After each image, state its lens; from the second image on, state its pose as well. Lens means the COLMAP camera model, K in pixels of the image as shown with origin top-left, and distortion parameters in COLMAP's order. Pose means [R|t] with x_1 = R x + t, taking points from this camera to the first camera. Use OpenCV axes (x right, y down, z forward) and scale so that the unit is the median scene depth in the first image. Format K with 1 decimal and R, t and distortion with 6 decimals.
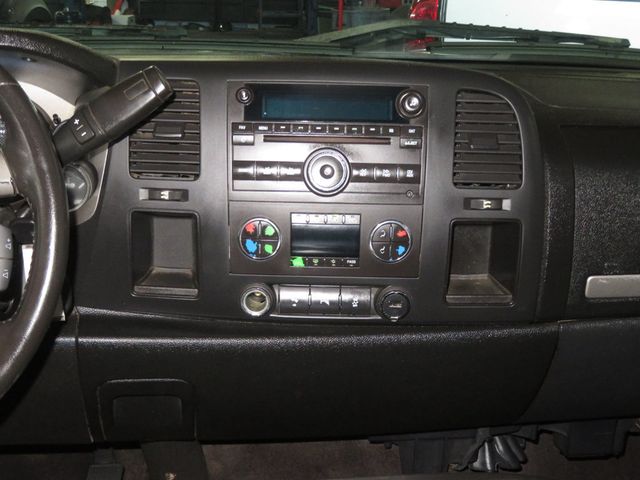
lens RADIAL K [[1013.0, 0, 320.9], [0, 1013.0, 239.0], [0, 0, 1]] dist [-0.031446, 0.000000]
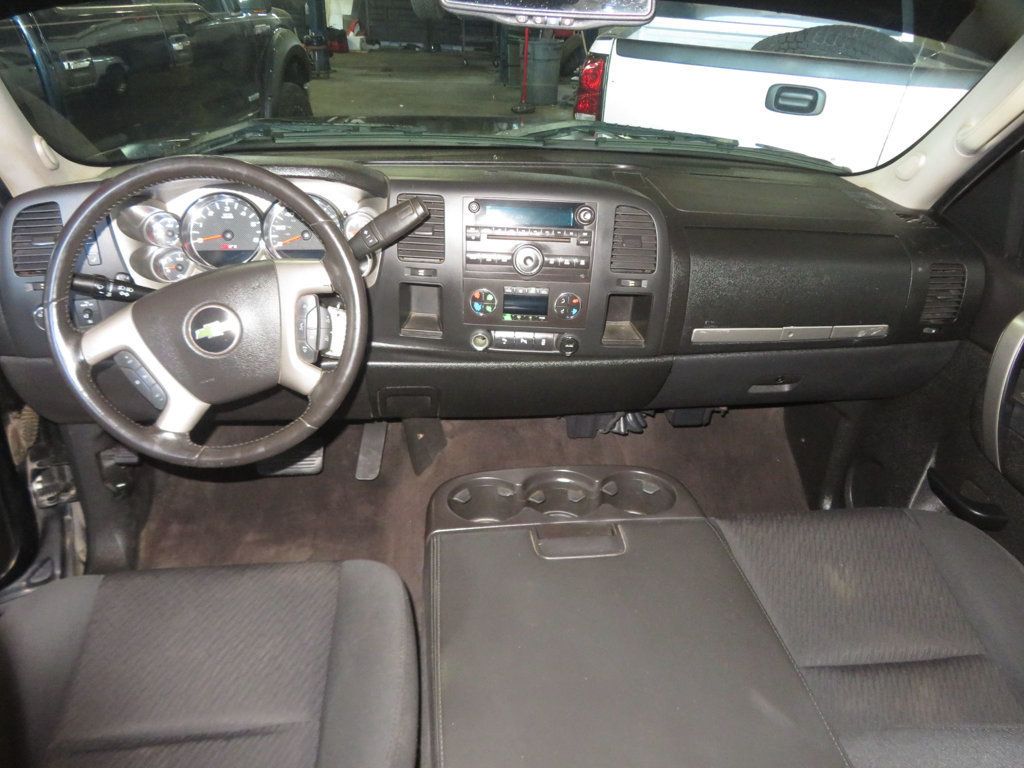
lens RADIAL K [[736.7, 0, 512.4], [0, 736.7, 383.2], [0, 0, 1]] dist [-0.010480, 0.007202]
pose [[0.999698, 0.018603, 0.016030, -0.030736], [-0.021873, 0.971285, 0.236910, -0.142709], [-0.011163, -0.237189, 0.971399, -0.114201]]
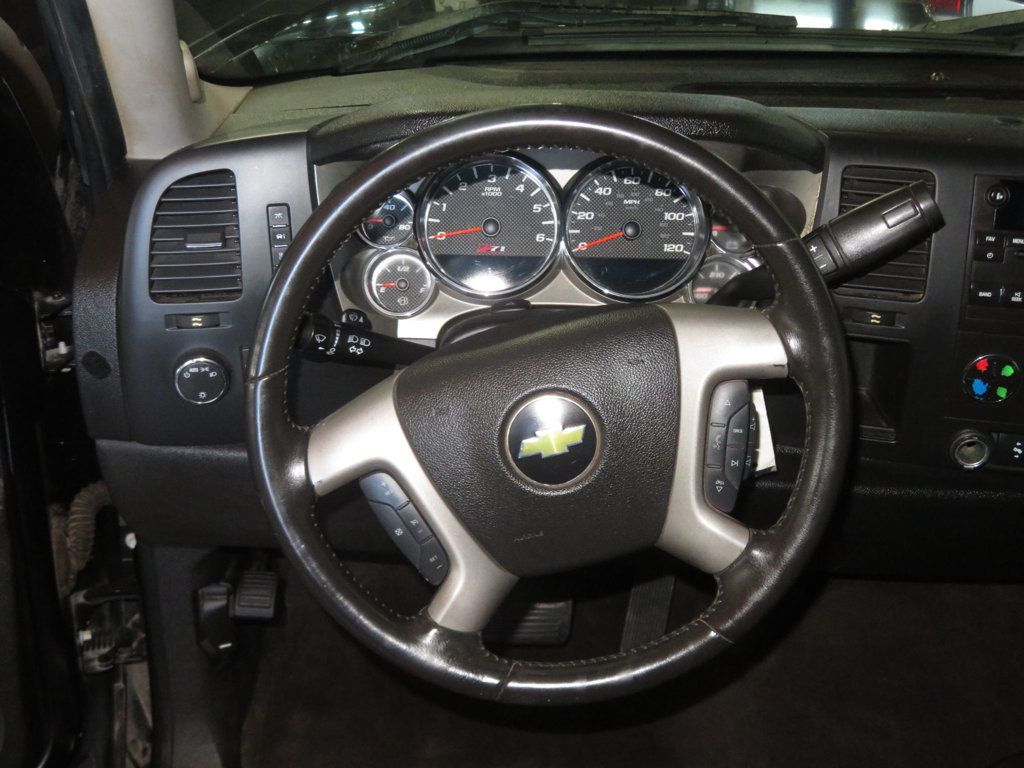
lens RADIAL K [[1240.9, 0, 511.1], [0, 1240.9, 385.1], [0, 0, 1]] dist [0.007169, 0.000000]
pose [[0.989703, 0.070842, -0.124380, -0.300898], [-0.041369, 0.973422, 0.225250, -0.191438], [0.137031, -0.217785, 0.966329, 0.022543]]
